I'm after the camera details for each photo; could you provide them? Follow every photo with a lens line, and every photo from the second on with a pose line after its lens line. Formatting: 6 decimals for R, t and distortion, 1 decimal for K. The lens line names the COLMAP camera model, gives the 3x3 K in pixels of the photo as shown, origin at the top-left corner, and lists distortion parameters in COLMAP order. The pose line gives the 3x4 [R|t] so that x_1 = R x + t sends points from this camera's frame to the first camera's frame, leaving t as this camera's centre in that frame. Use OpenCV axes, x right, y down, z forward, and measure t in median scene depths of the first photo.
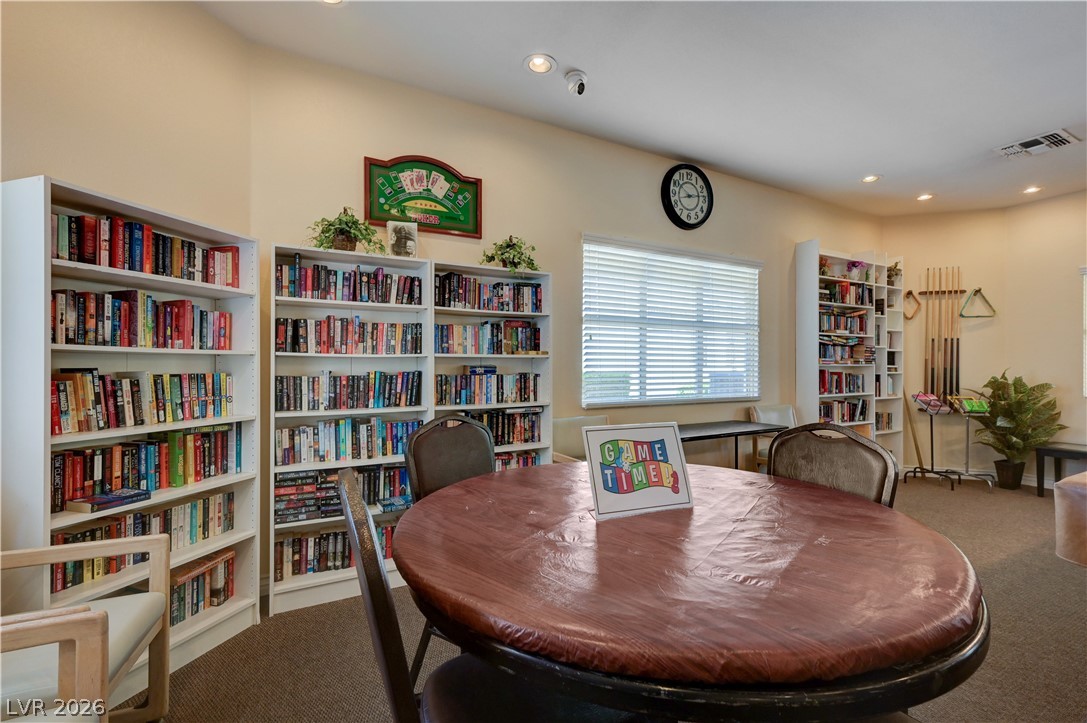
lens RADIAL K [[478.9, 0, 546.4], [0, 478.9, 361.4], [0, 0, 1]] dist [0.005789, 0.001031]
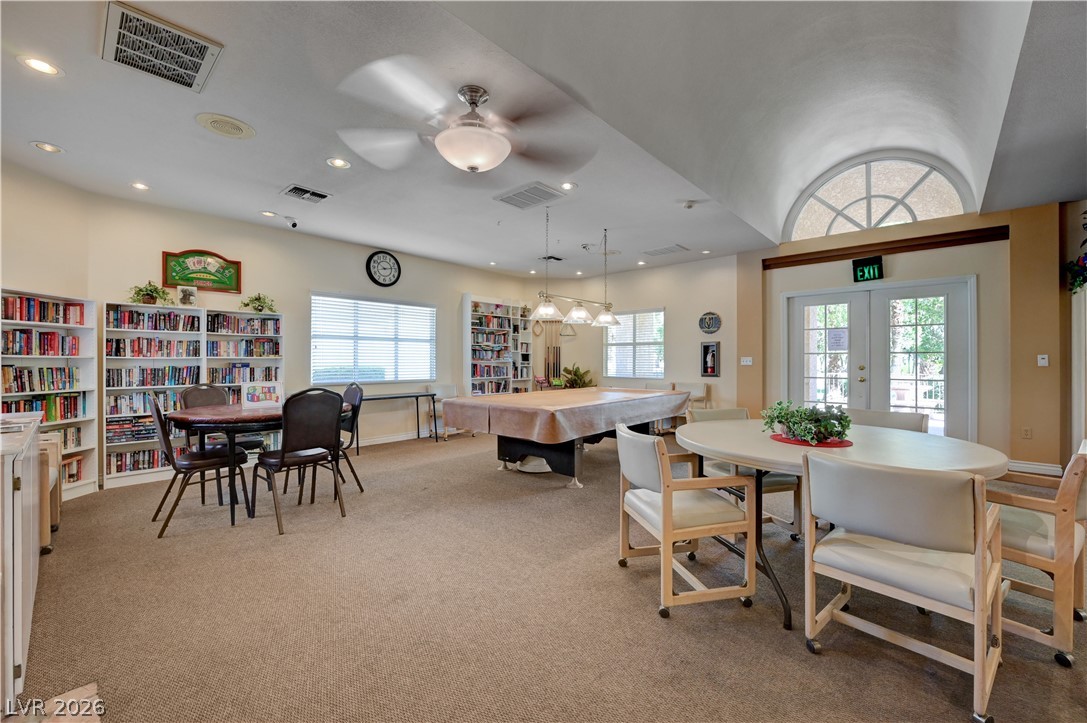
lens RADIAL K [[434.2, 0, 545.4], [0, 434.2, 359.0], [0, 0, 1]] dist [-0.008415, 0.000569]
pose [[0.941561, -0.001594, 0.336838, 0.411760], [0.000631, 0.999995, 0.002968, -0.010133], [-0.336841, -0.002582, 0.941558, -0.973667]]
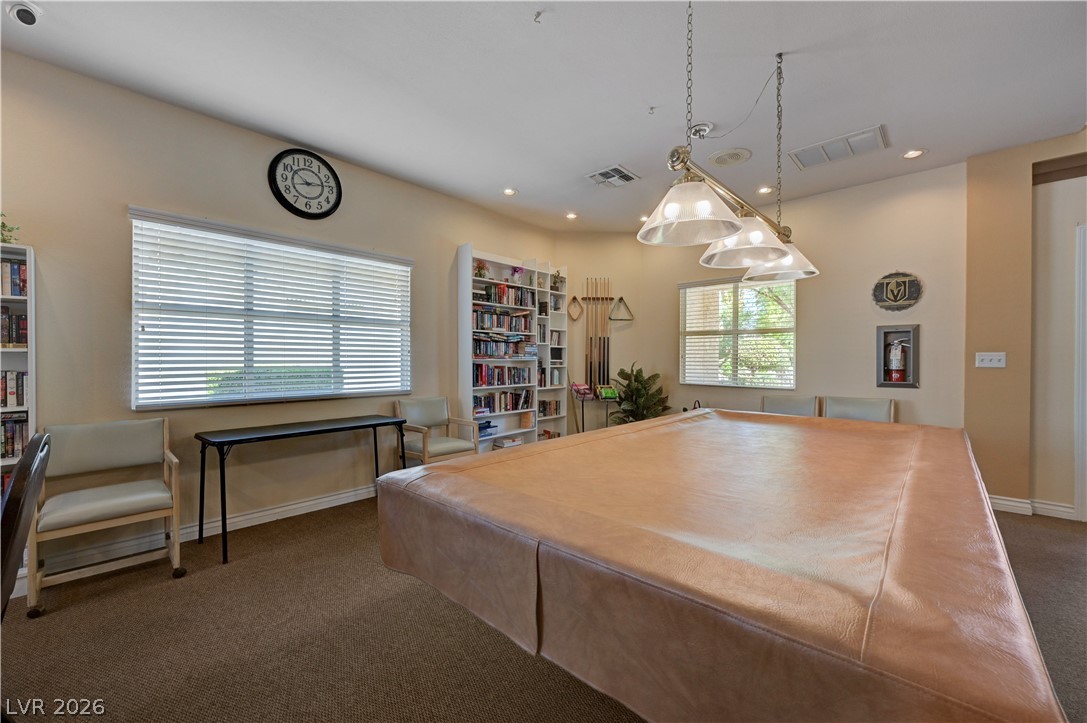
lens RADIAL K [[434.2, 0, 544.1], [0, 434.2, 361.6], [0, 0, 1]] dist [-0.008415, 0.000569]
pose [[0.945093, -0.003454, 0.326784, 0.596985], [-0.000936, 0.999911, 0.013276, -0.001830], [-0.326800, -0.012853, 0.945006, 0.031968]]
